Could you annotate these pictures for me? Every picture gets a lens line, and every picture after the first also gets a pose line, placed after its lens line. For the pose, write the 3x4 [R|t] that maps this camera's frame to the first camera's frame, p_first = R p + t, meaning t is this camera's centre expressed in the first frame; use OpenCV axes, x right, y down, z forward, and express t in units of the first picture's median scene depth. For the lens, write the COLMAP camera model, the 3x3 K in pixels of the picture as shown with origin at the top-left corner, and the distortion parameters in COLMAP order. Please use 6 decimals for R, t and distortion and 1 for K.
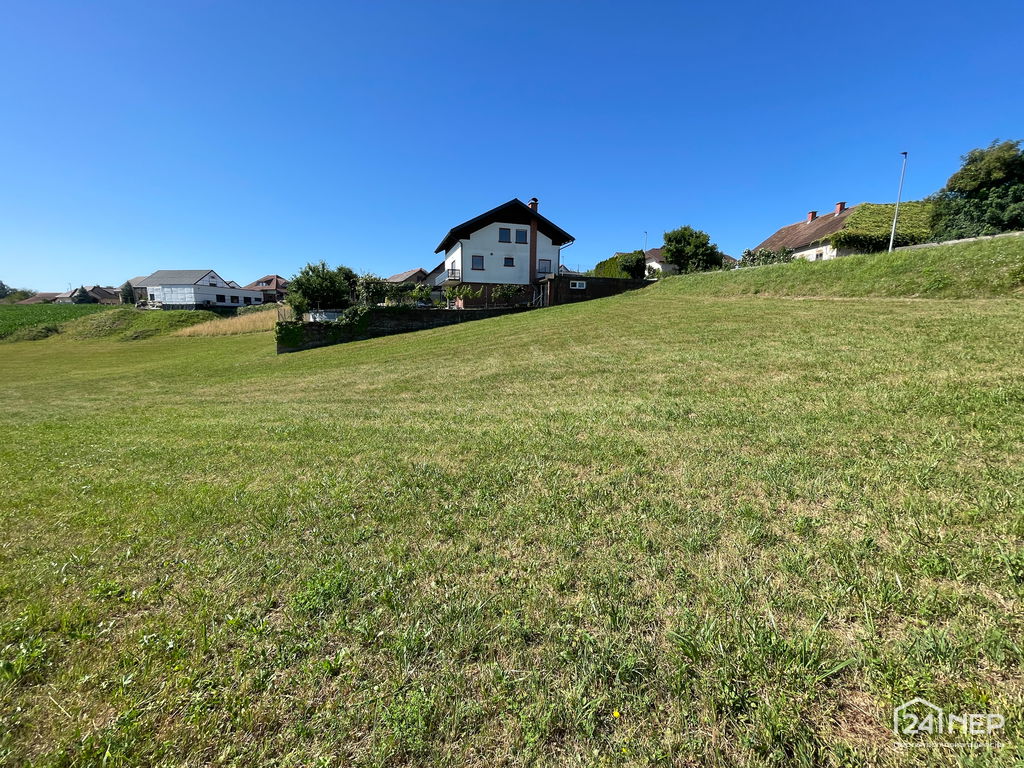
lens RADIAL K [[415.4, 0, 508.6], [0, 415.4, 385.0], [0, 0, 1]] dist [0.000841, -0.000458]
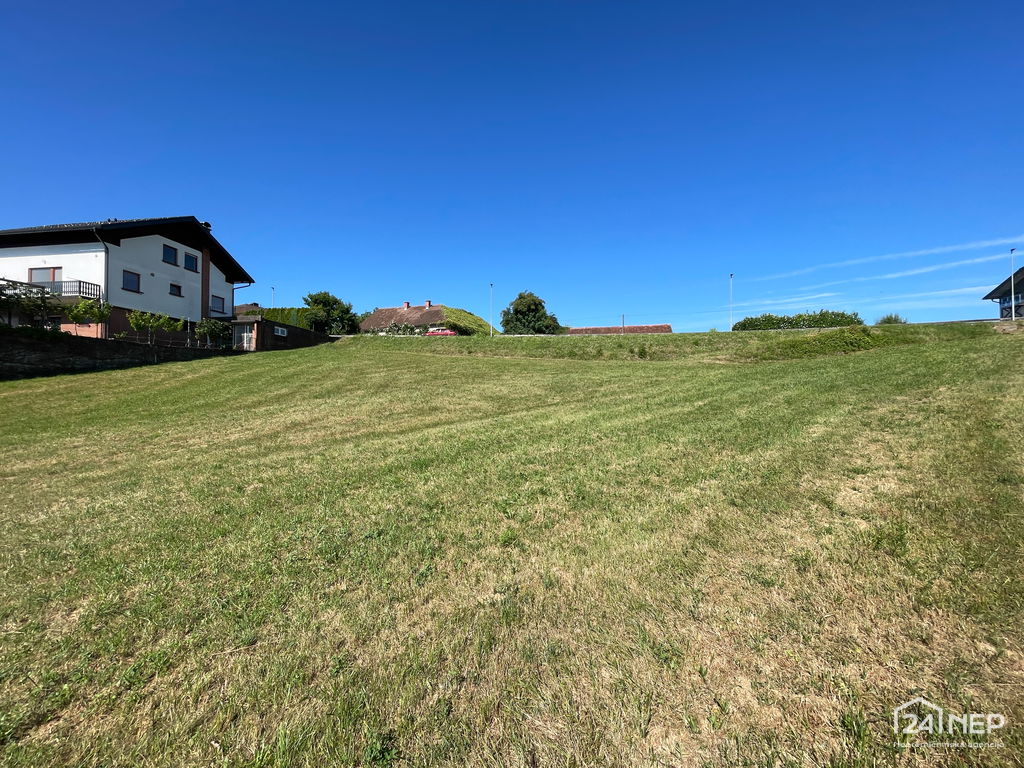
lens RADIAL K [[415.4, 0, 510.5], [0, 415.4, 384.5], [0, 0, 1]] dist [0.000841, -0.000458]
pose [[0.405884, 0.013529, 0.913825, -0.603530], [0.139834, 0.987198, -0.076724, 0.022635], [-0.903164, 0.158924, 0.398796, 0.241542]]
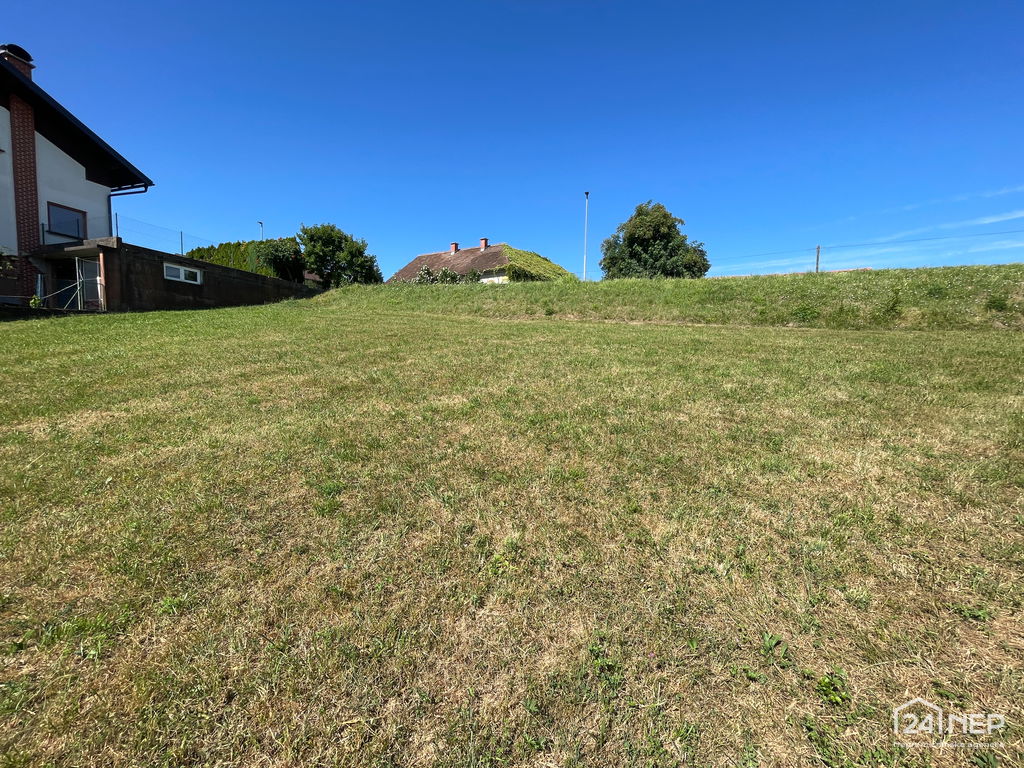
lens RADIAL K [[415.4, 0, 508.8], [0, 415.4, 387.4], [0, 0, 1]] dist [0.000841, -0.000458]
pose [[0.559413, -0.056183, 0.826983, -0.031866], [0.116423, 0.993136, -0.011284, -0.081545], [-0.820672, 0.102592, 0.562114, 0.565508]]
